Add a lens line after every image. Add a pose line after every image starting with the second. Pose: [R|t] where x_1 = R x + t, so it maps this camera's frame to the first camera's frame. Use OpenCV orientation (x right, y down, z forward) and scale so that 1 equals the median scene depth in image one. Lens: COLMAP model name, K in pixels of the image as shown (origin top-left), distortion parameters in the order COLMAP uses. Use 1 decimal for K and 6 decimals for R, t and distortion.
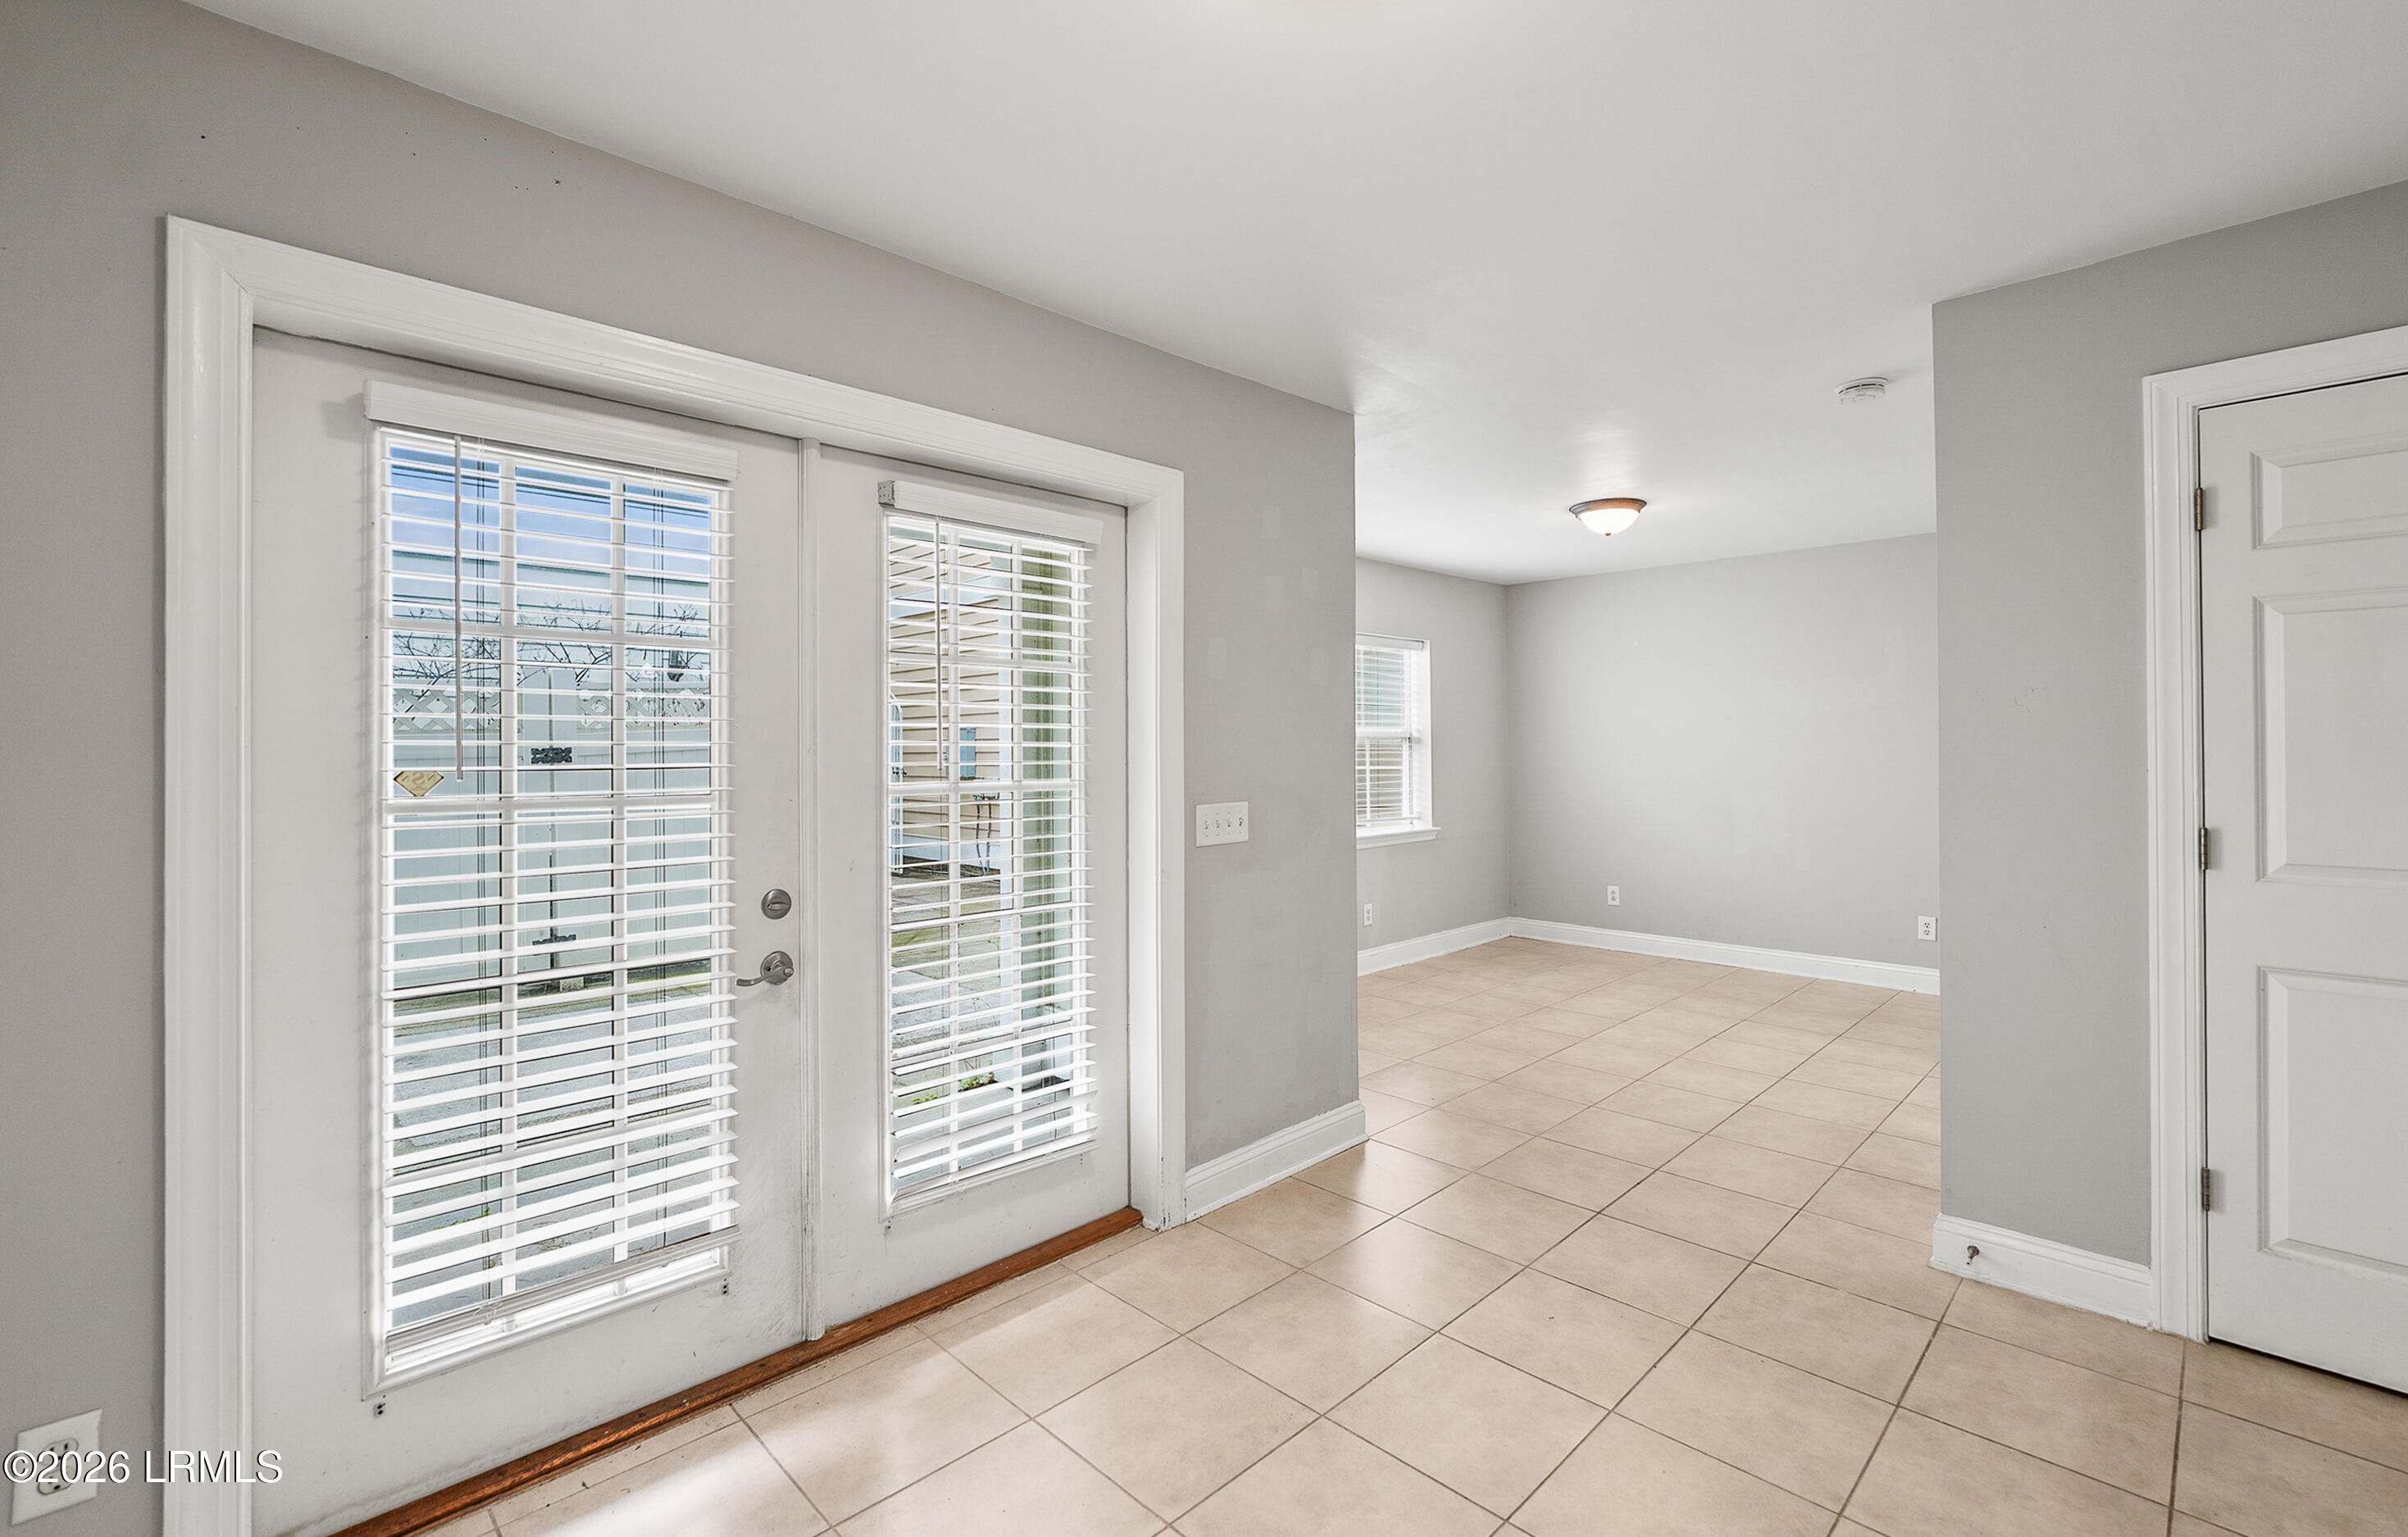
lens RADIAL K [[1019.2, 0, 1204.0], [0, 1019.2, 768.5], [0, 0, 1]] dist [-0.017387, -0.000045]
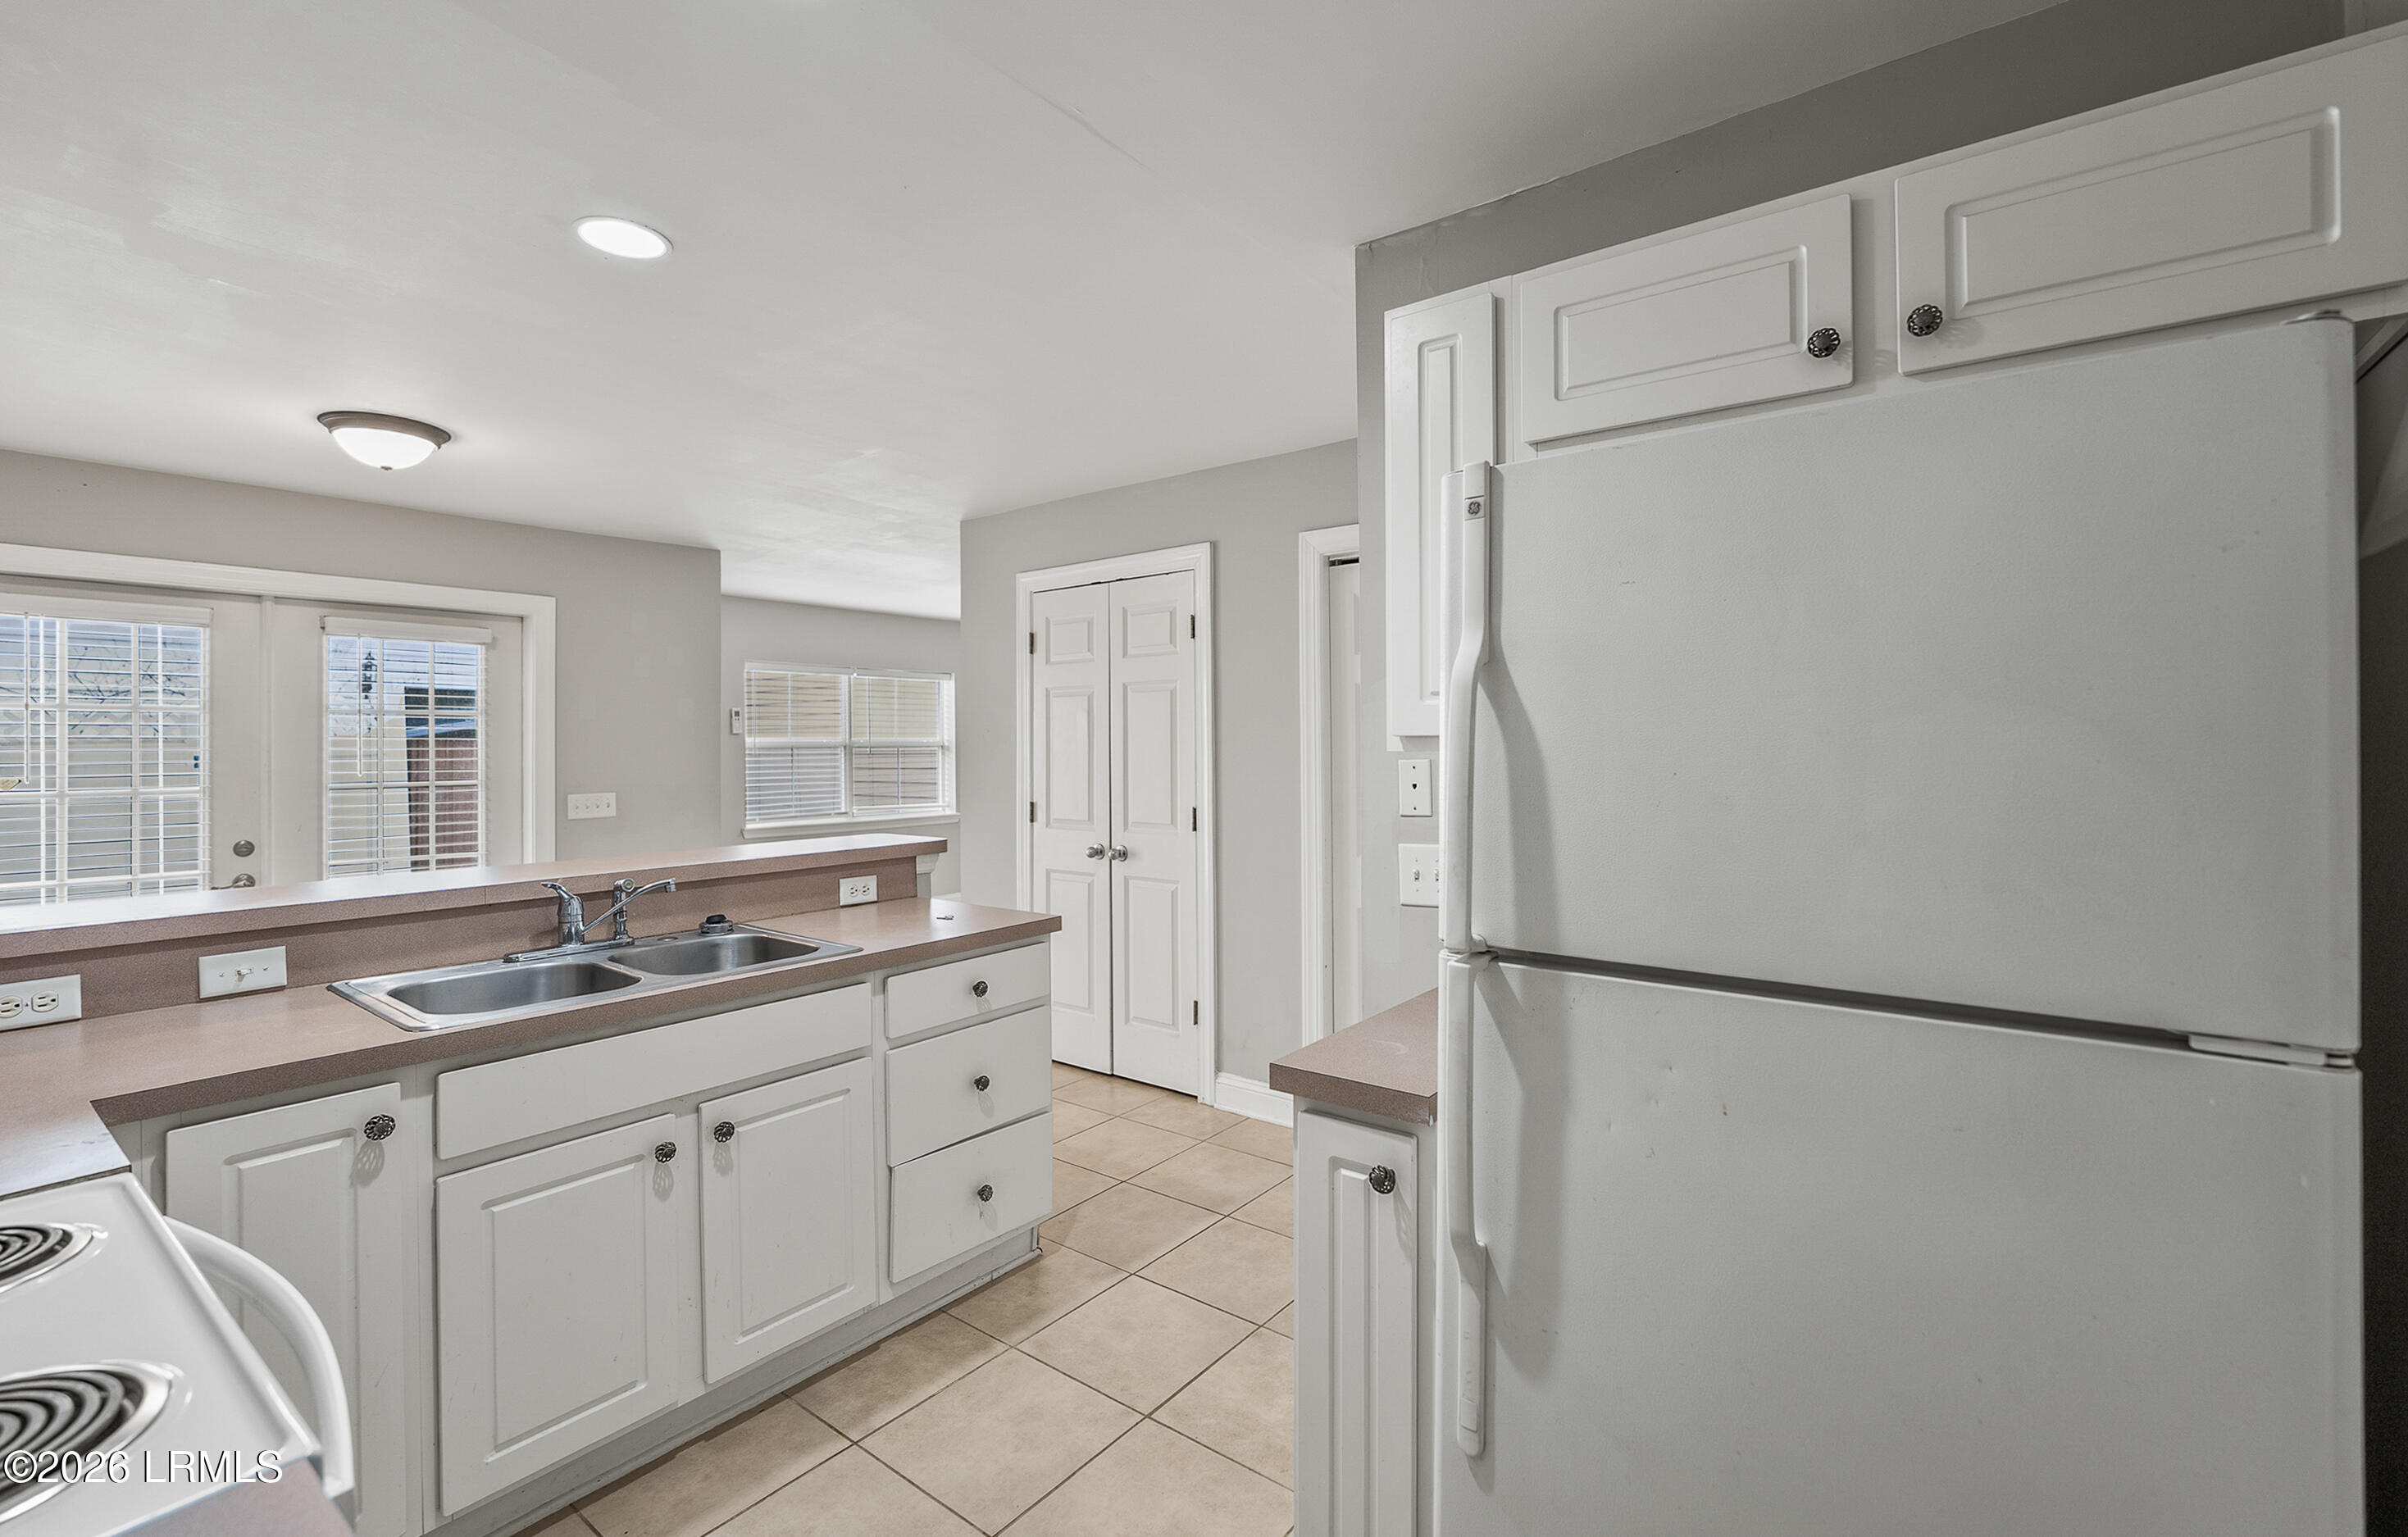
lens RADIAL K [[1041.8, 0, 1204.0], [0, 1041.8, 768.5], [0, 0, 1]] dist [0.000301, -0.000098]
pose [[0.990274, -0.004457, 0.139056, 0.829601], [0.003888, 0.999983, 0.004363, -0.011770], [-0.139073, -0.003779, 0.990275, -0.890457]]
